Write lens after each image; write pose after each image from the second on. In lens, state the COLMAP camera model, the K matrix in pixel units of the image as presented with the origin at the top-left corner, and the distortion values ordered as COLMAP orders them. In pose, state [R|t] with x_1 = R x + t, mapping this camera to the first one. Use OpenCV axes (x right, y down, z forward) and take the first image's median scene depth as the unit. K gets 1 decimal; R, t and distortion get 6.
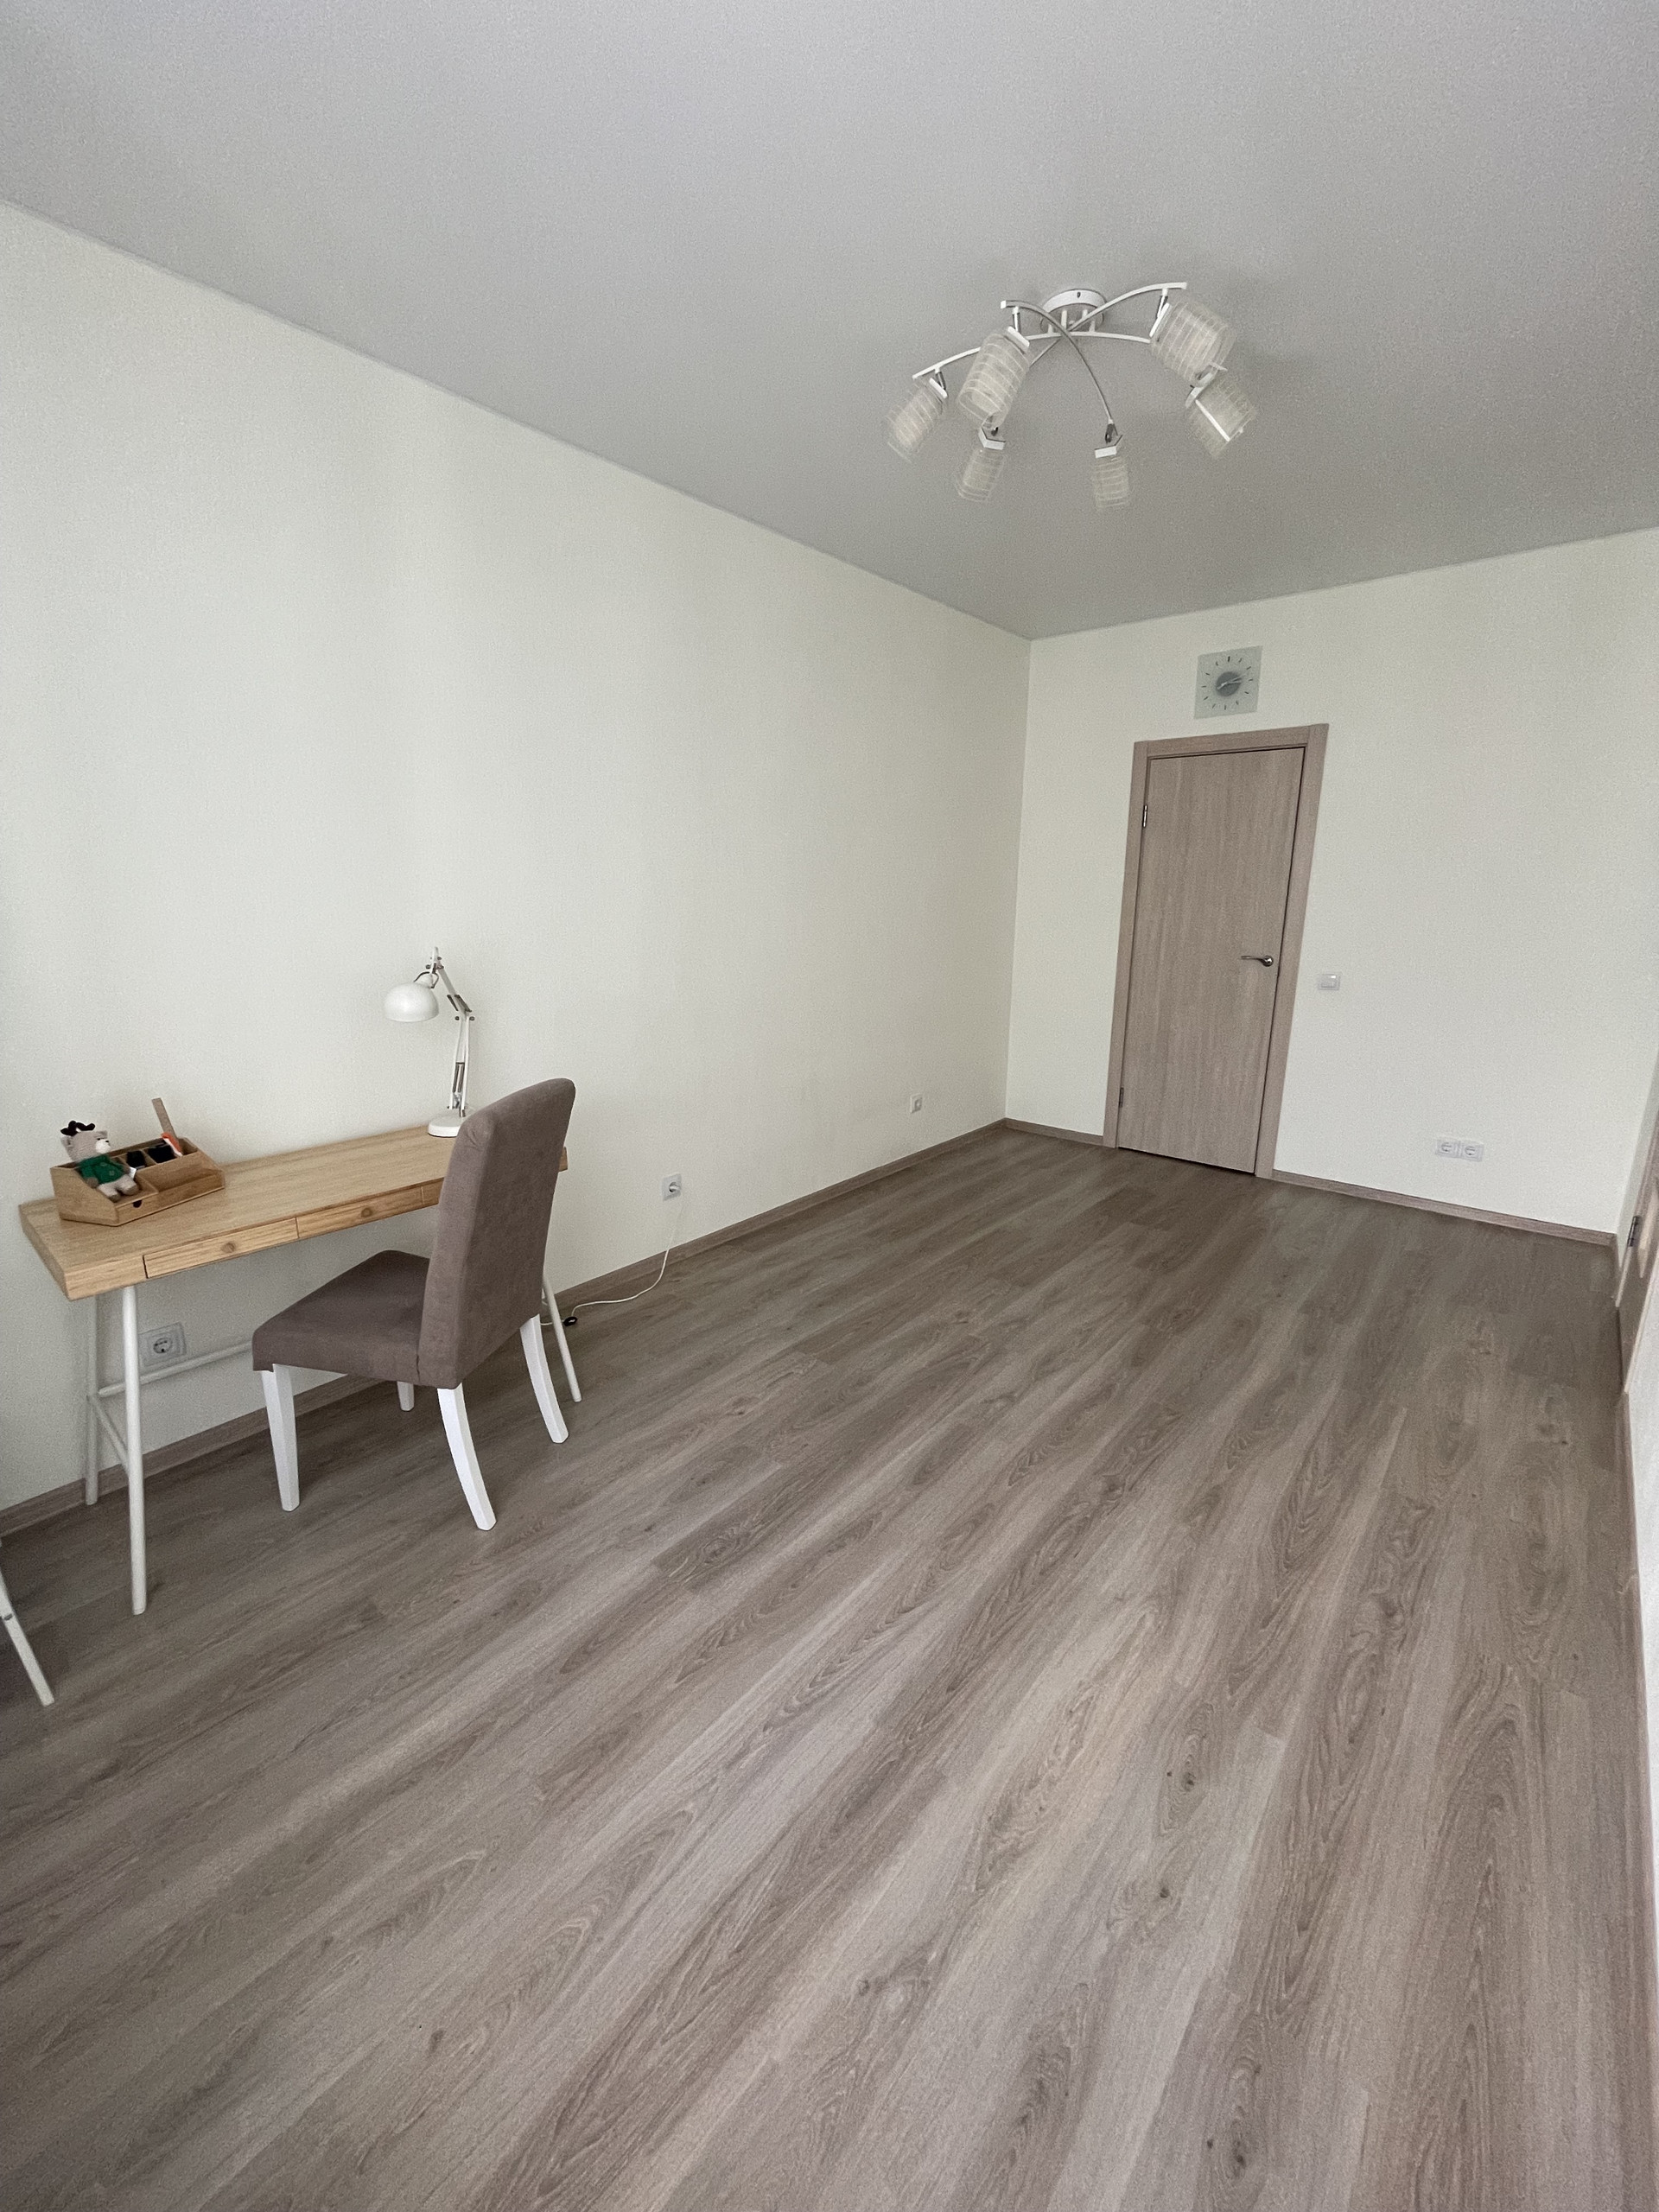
lens RADIAL K [[904.3, 0, 832.1], [0, 904.3, 1102.1], [0, 0, 1]] dist [0.003347, -0.001612]
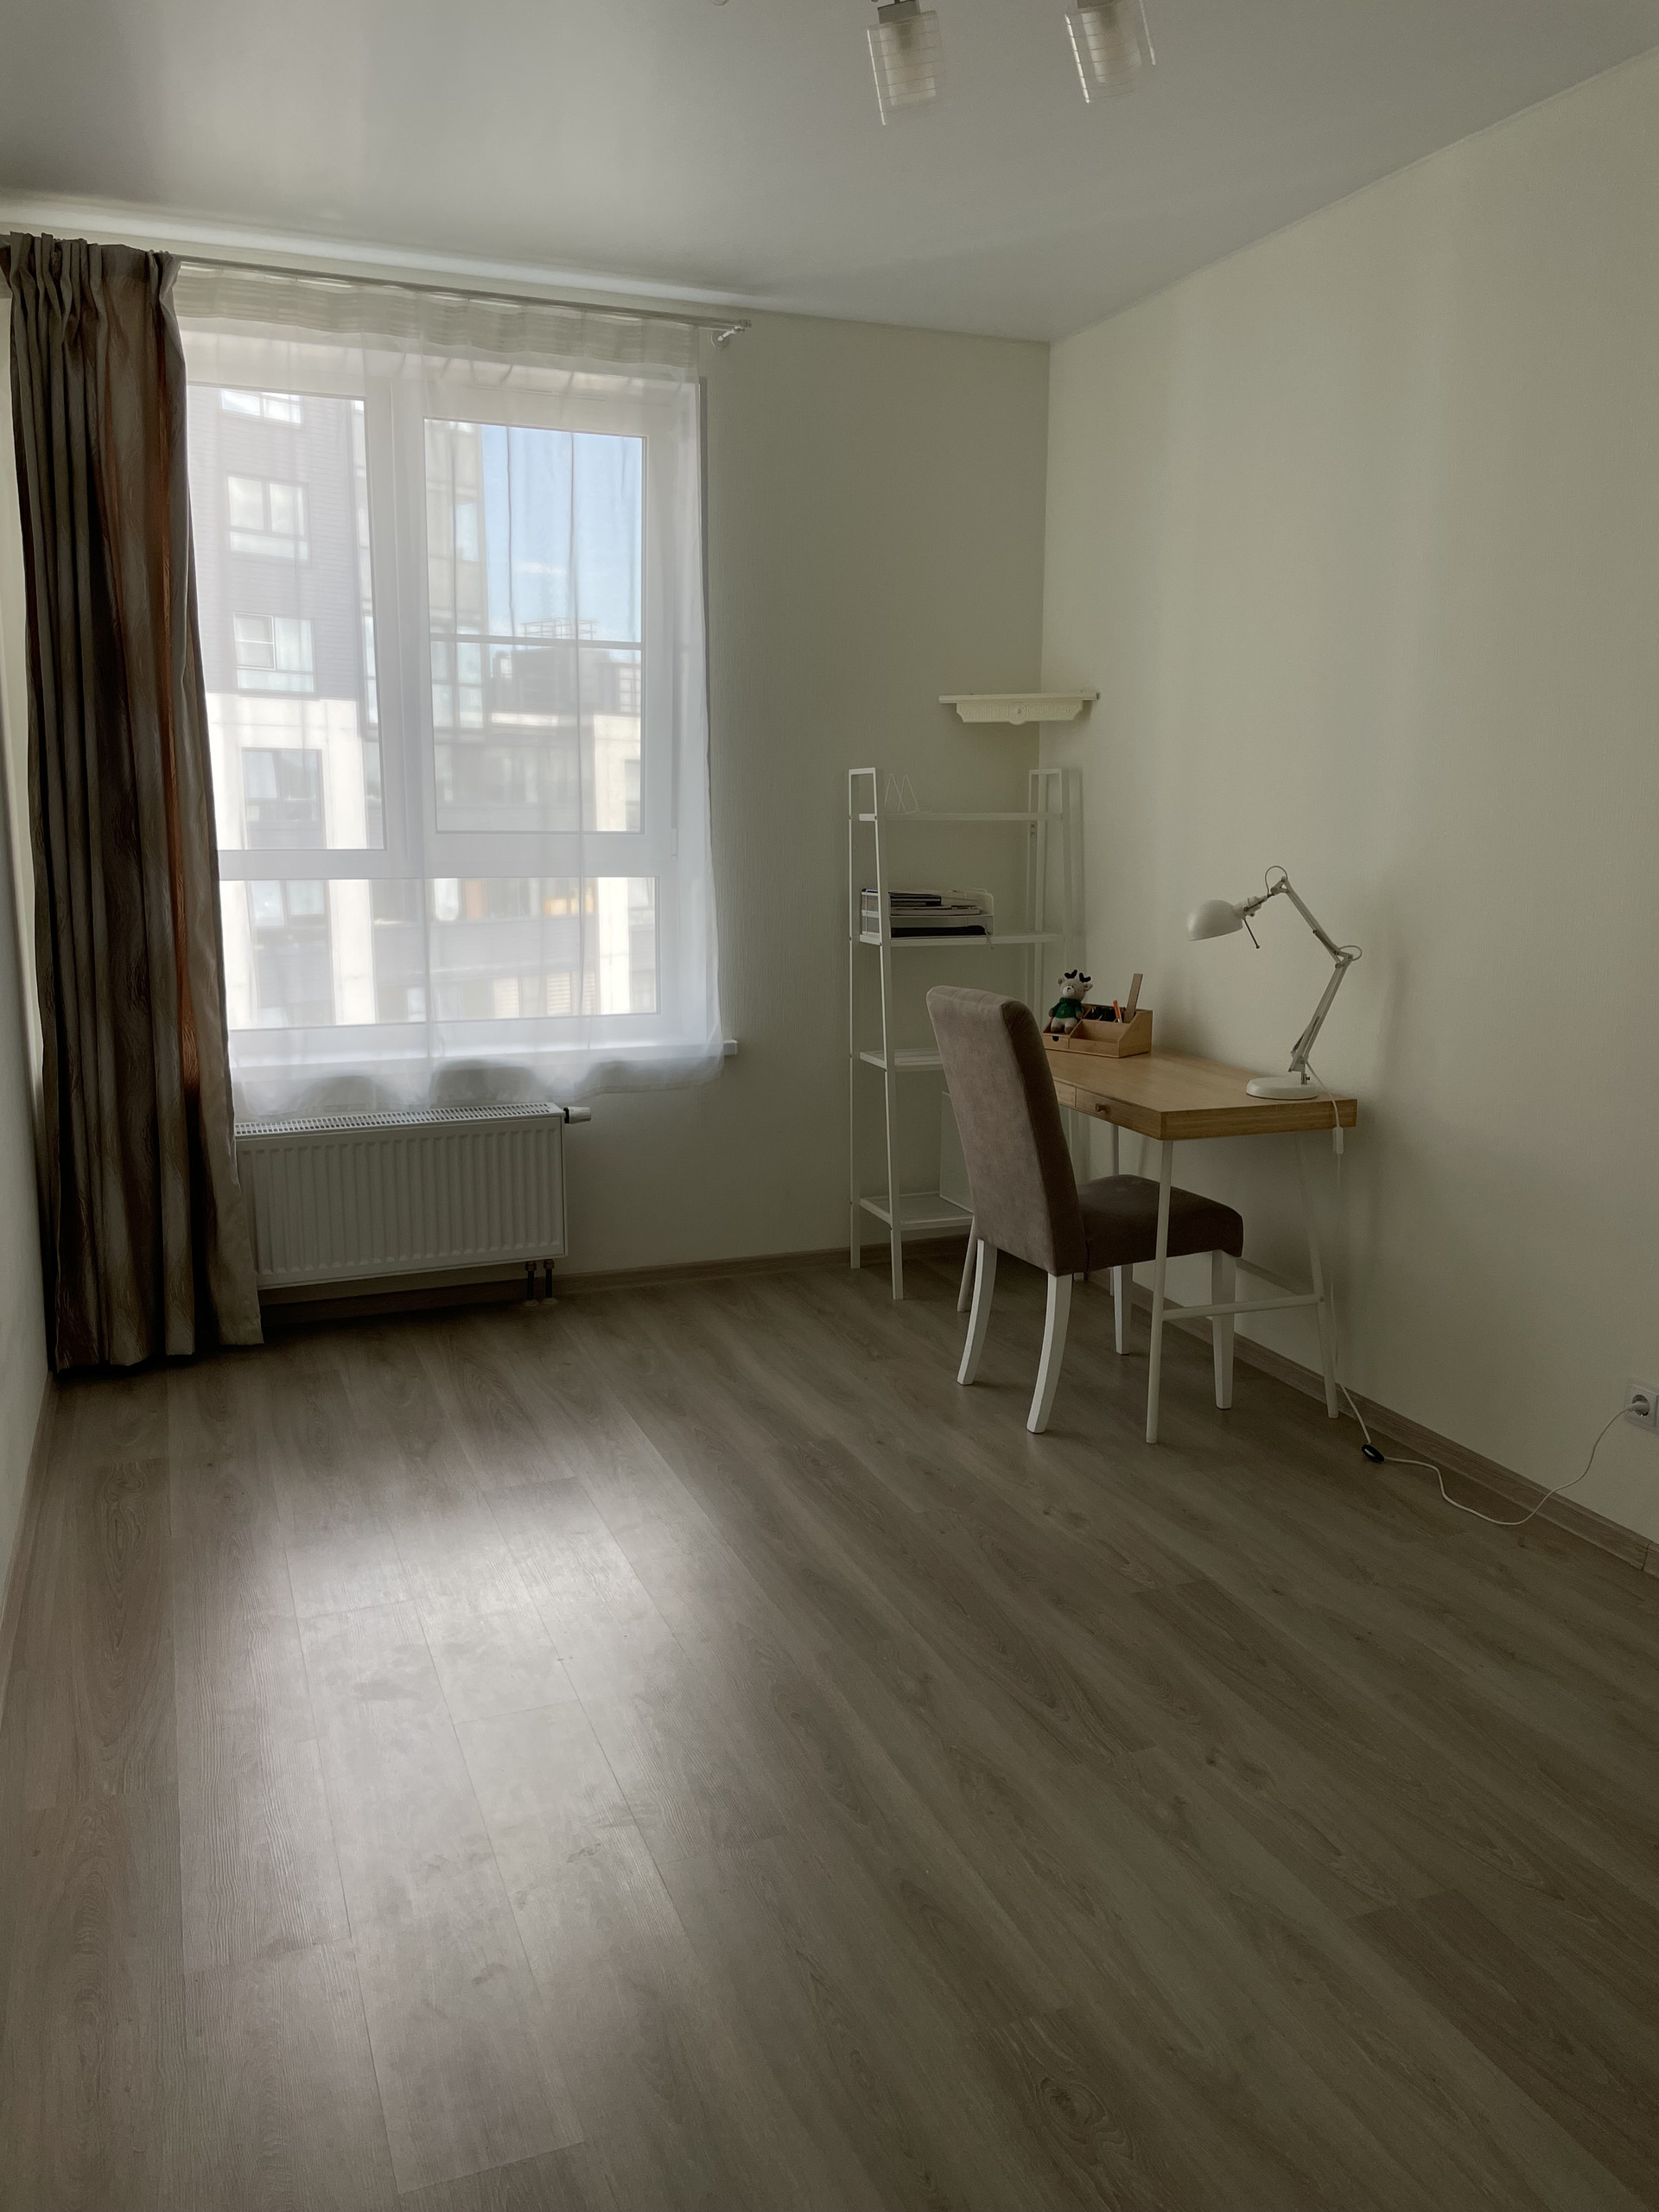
lens RADIAL K [[1686.4, 0, 827.4], [0, 1686.4, 1101.9], [0, 0, 1]] dist [0.072869, -0.015821]
pose [[-0.483112, 0.150476, -0.862531, 1.001388], [-0.215418, 0.934411, 0.283674, -0.281339], [0.848645, 0.322851, -0.419010, 1.190796]]
